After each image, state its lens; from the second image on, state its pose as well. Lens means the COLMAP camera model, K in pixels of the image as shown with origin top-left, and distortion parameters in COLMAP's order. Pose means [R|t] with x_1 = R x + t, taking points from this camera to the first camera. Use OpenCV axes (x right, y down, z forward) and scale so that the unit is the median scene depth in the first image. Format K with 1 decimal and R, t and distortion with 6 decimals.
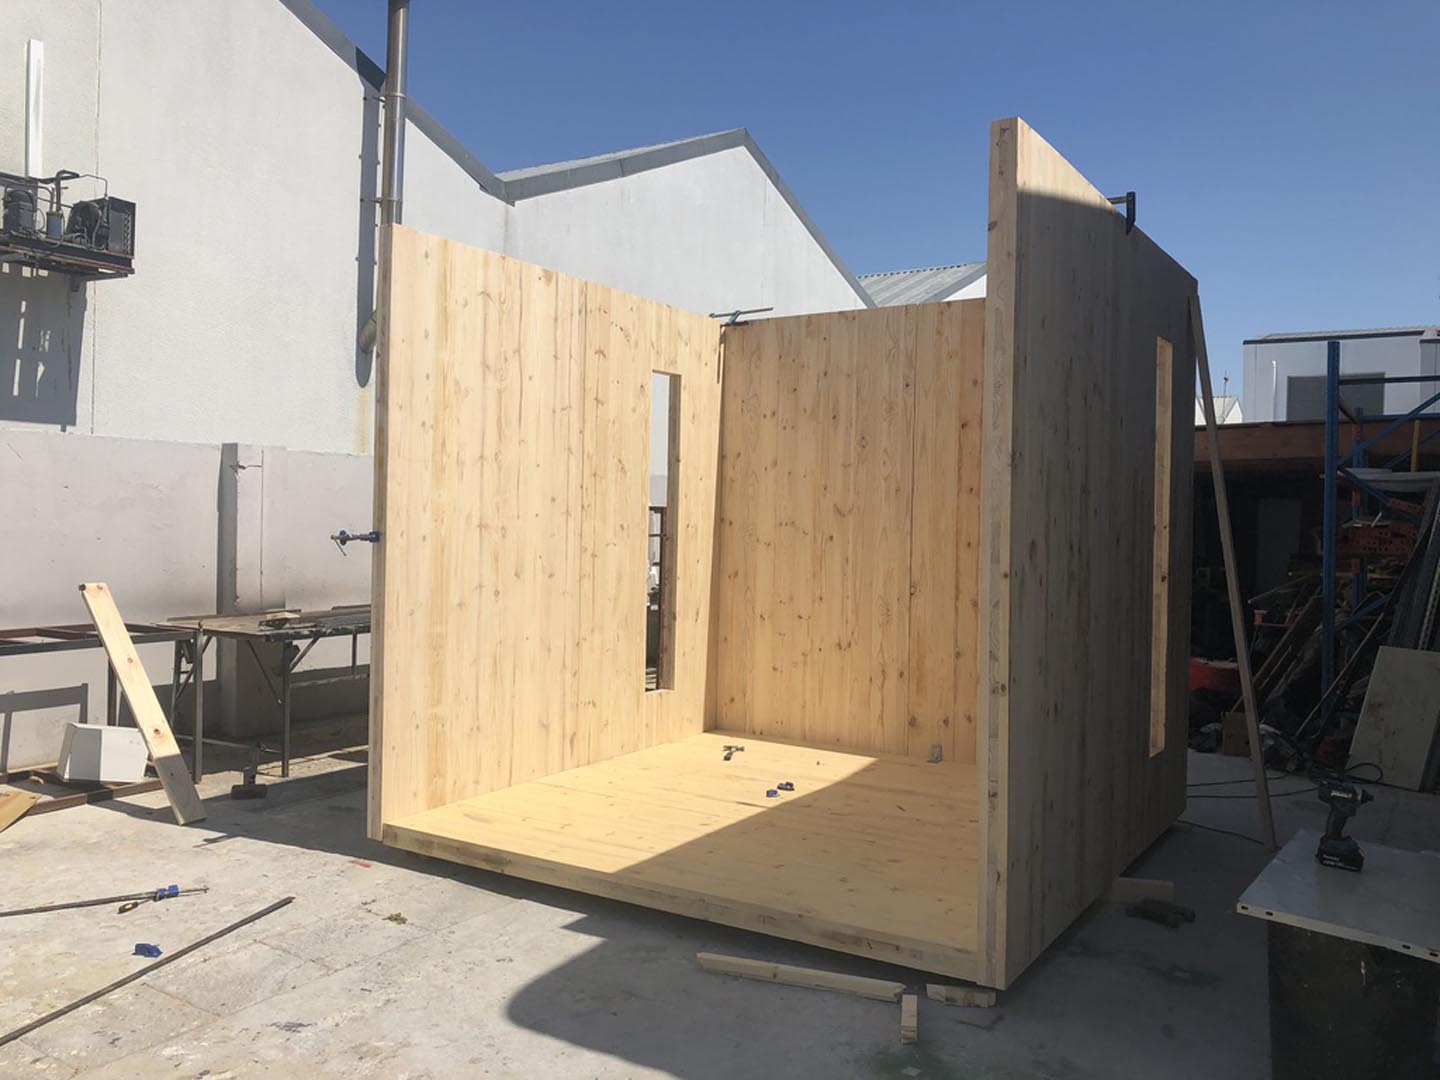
lens RADIAL K [[1189.1, 0, 719.6], [0, 1189.1, 531.5], [0, 0, 1]] dist [0.037689, -0.034368]
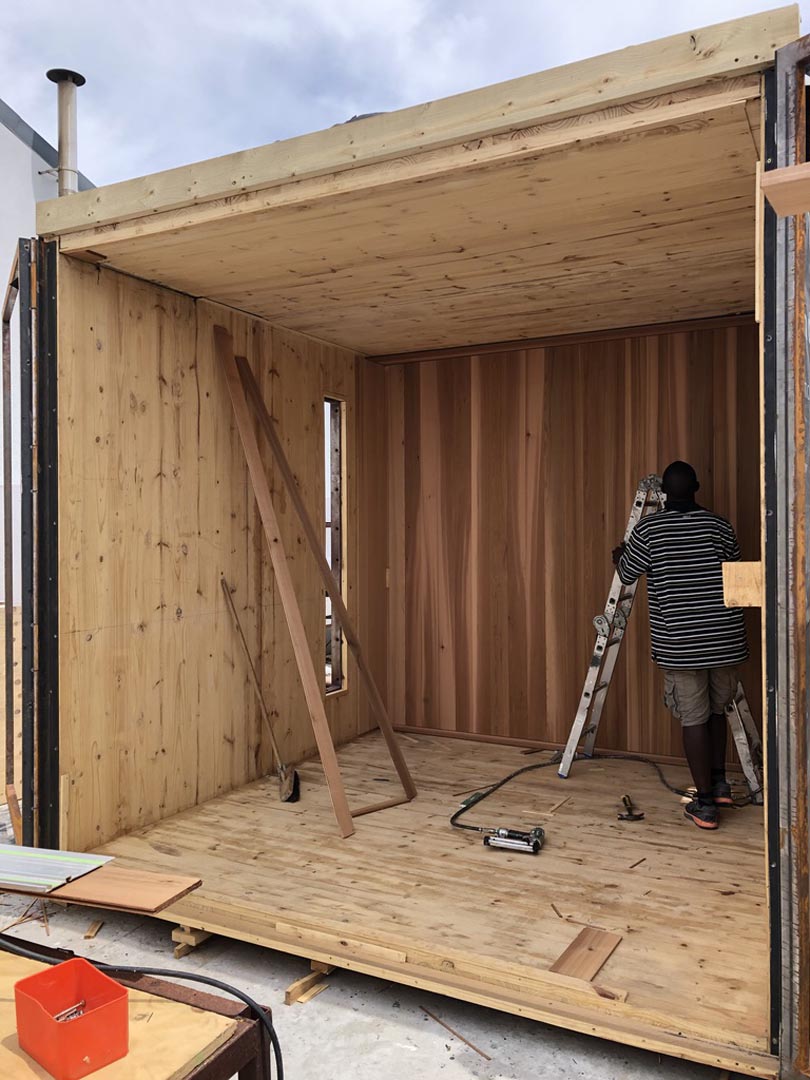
lens RADIAL K [[891.8, 0, 421.0], [0, 891.8, 529.0], [0, 0, 1]] dist [0.037689, -0.034368]
pose [[0.994910, -0.030967, 0.095893, -0.058217], [0.032514, 0.999364, -0.014615, 0.000604], [-0.095379, 0.017659, 0.995284, 0.248347]]
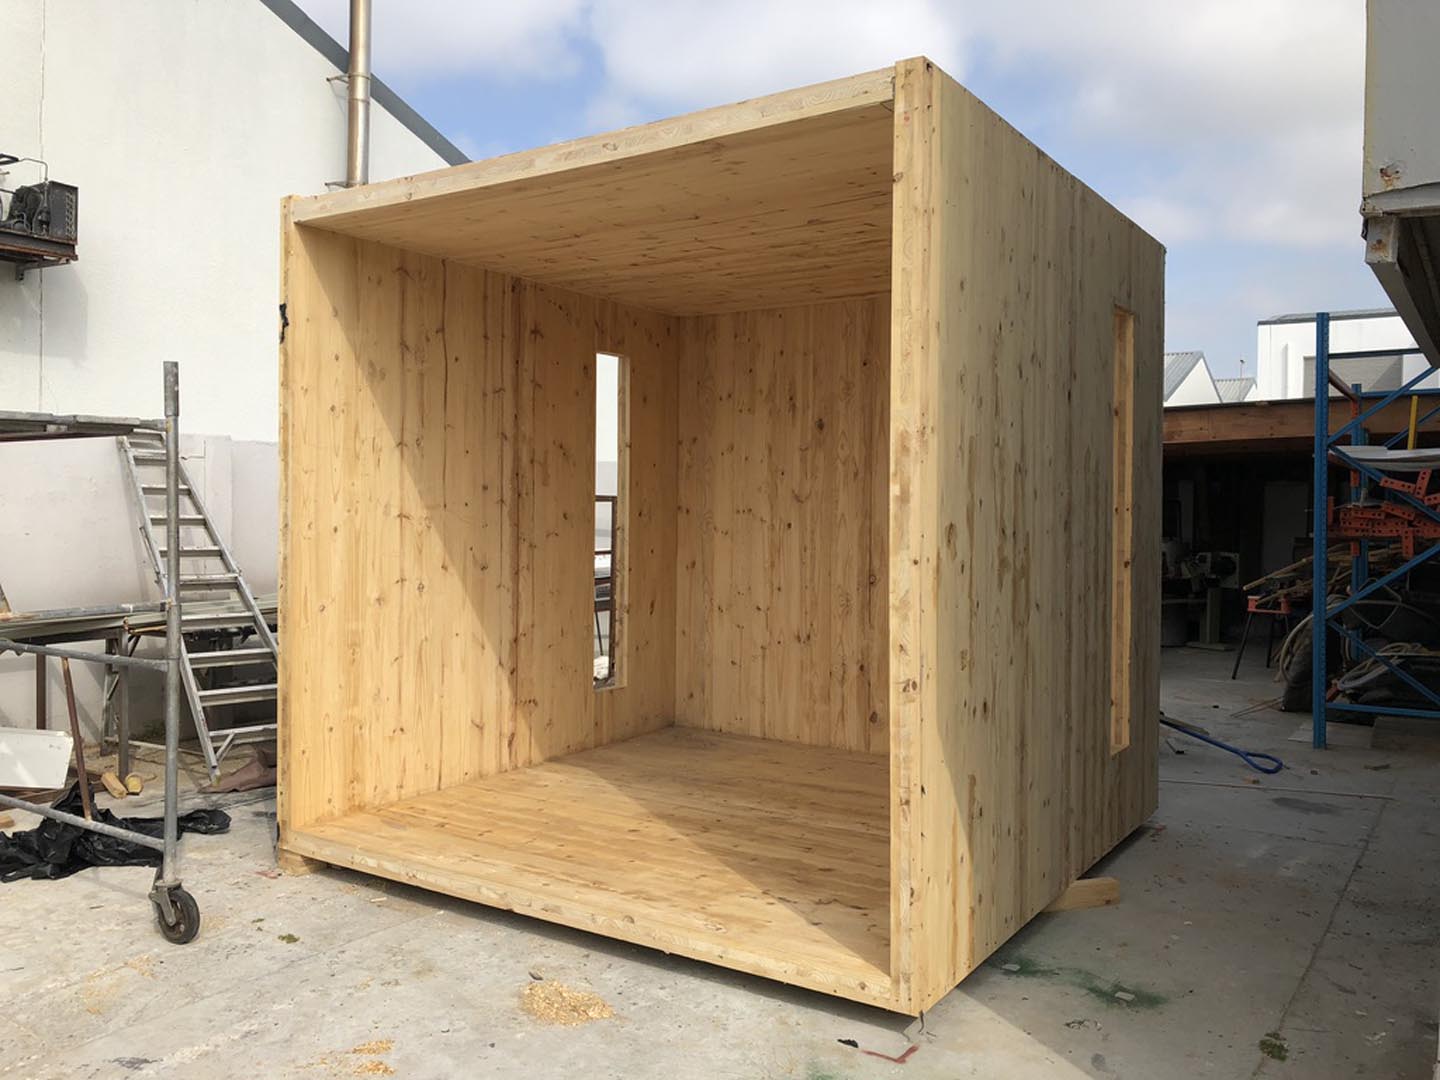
lens RADIAL K [[1189.1, 0, 721.8], [0, 1189.1, 530.6], [0, 0, 1]] dist [0.037689, -0.034368]
pose [[0.999827, -0.010426, -0.015388, 0.068836], [0.010534, 0.999920, 0.006946, 0.003016], [0.015314, -0.007107, 0.999857, 0.058294]]
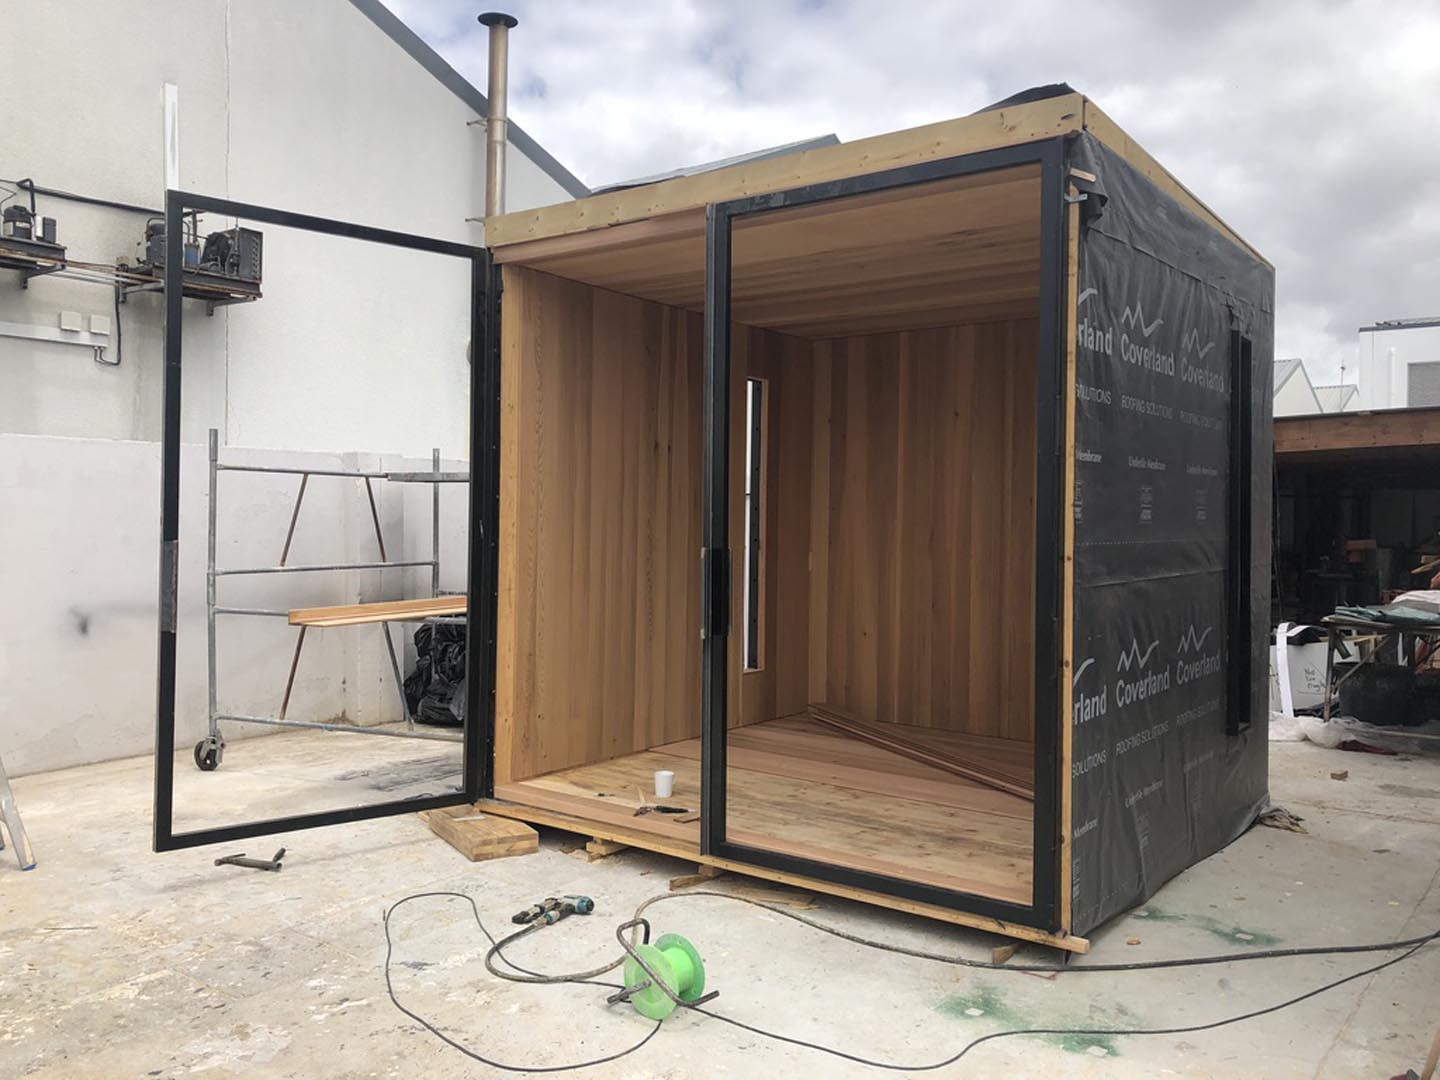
lens RADIAL K [[1189.1, 0, 724.4], [0, 1189.1, 530.6], [0, 0, 1]] dist [0.037689, -0.034368]
pose [[0.996532, -0.015066, -0.081835, 0.017376], [0.014733, 0.999881, -0.004666, 0.009370], [0.081895, 0.003445, 0.996635, -0.060111]]
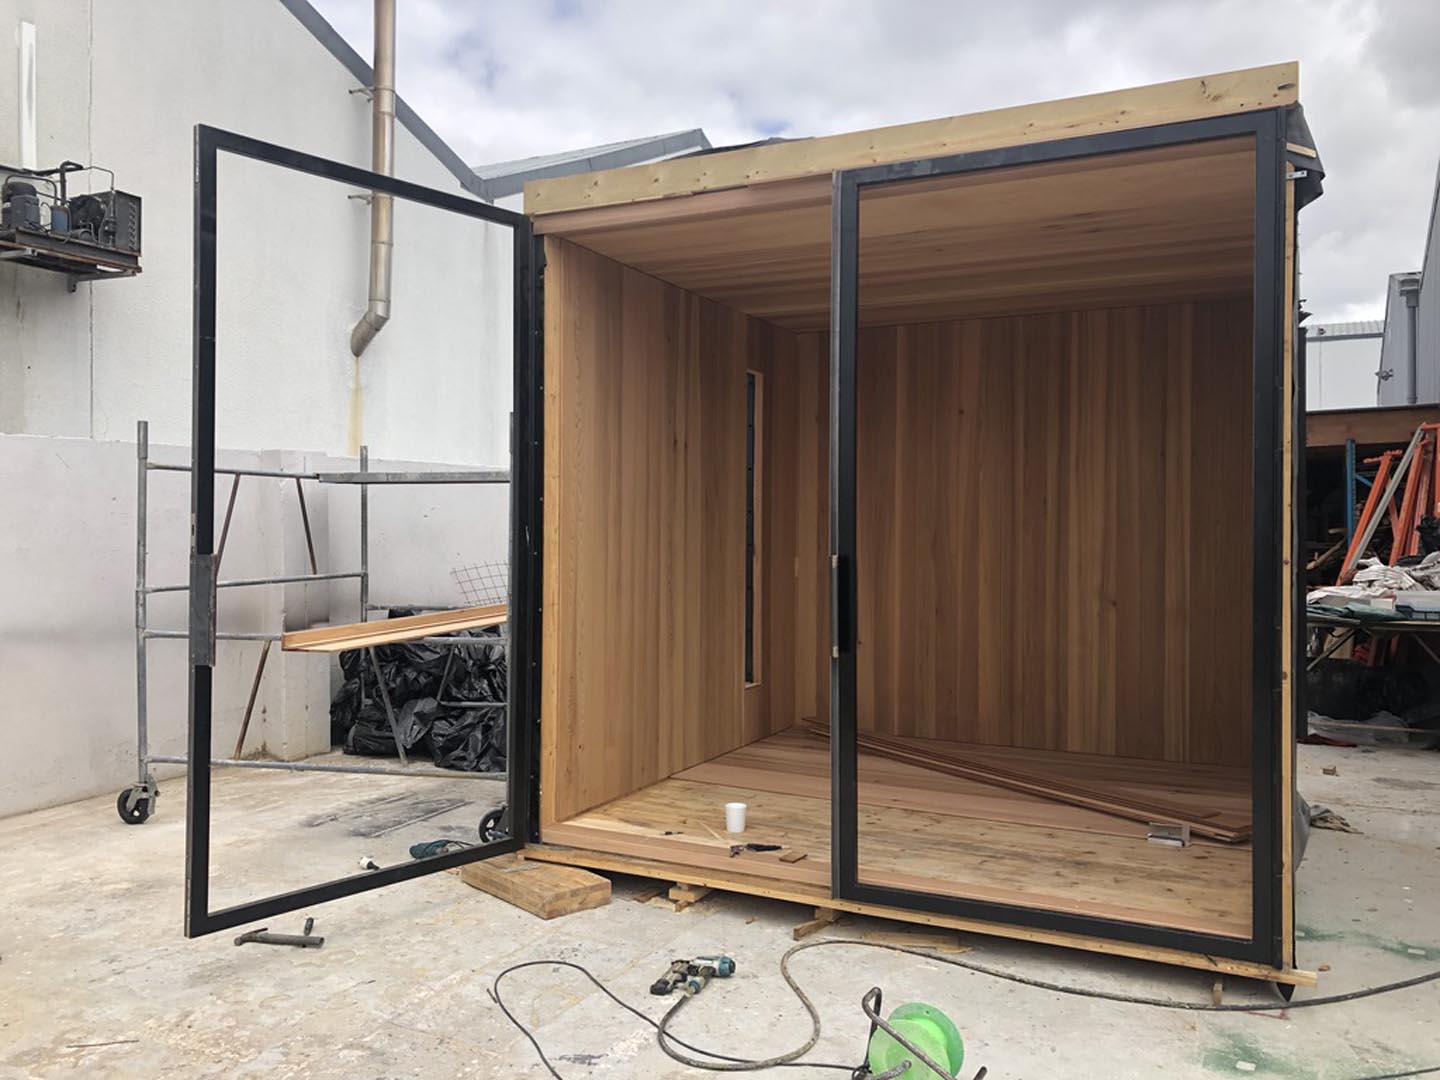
lens RADIAL K [[1189.1, 0, 716.7], [0, 1189.1, 529.1], [0, 0, 1]] dist [0.037689, -0.034368]
pose [[0.995108, -0.023590, 0.095932, -0.209187], [0.024175, 0.999696, -0.004943, 0.003176], [-0.095787, 0.007238, 0.995376, 0.033736]]
